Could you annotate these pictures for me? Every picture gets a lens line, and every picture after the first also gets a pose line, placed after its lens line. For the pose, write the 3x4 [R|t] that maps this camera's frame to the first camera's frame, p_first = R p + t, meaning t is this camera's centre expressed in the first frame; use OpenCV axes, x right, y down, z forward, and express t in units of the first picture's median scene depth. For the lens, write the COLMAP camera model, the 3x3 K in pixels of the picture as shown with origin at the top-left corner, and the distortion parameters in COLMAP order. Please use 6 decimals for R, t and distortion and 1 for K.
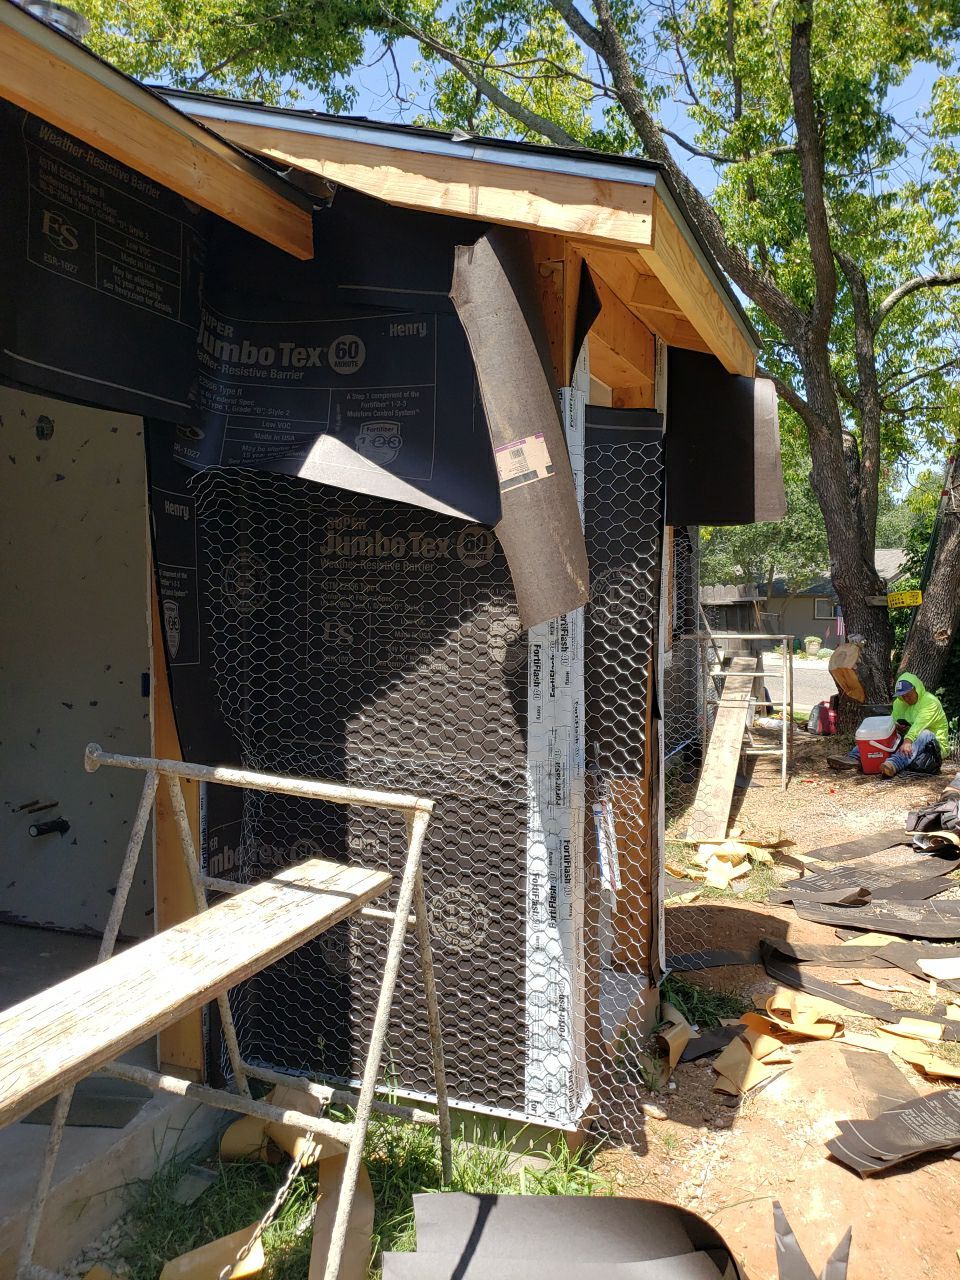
lens RADIAL K [[1022.5, 0, 480.0], [0, 1022.5, 640.0], [0, 0, 1]] dist [-0.012448, 0.008258]
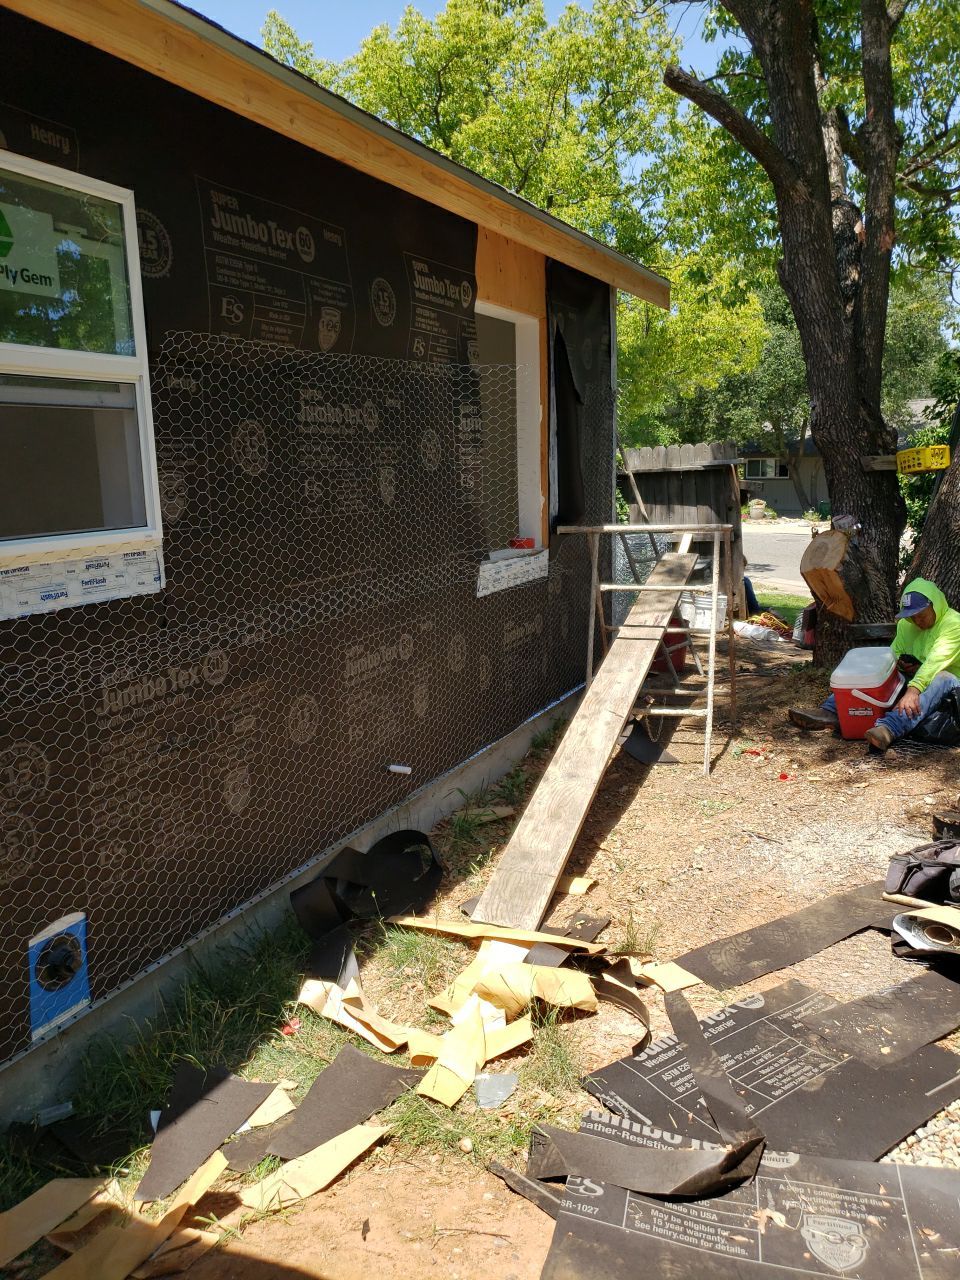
lens RADIAL K [[996.2, 0, 480.0], [0, 996.2, 640.0], [0, 0, 1]] dist [0.002869, 0.008158]
pose [[0.998455, -0.015710, -0.053291, 0.172693], [0.022718, 0.990780, 0.133561, -0.017844], [0.050702, -0.134566, 0.989607, 0.356092]]
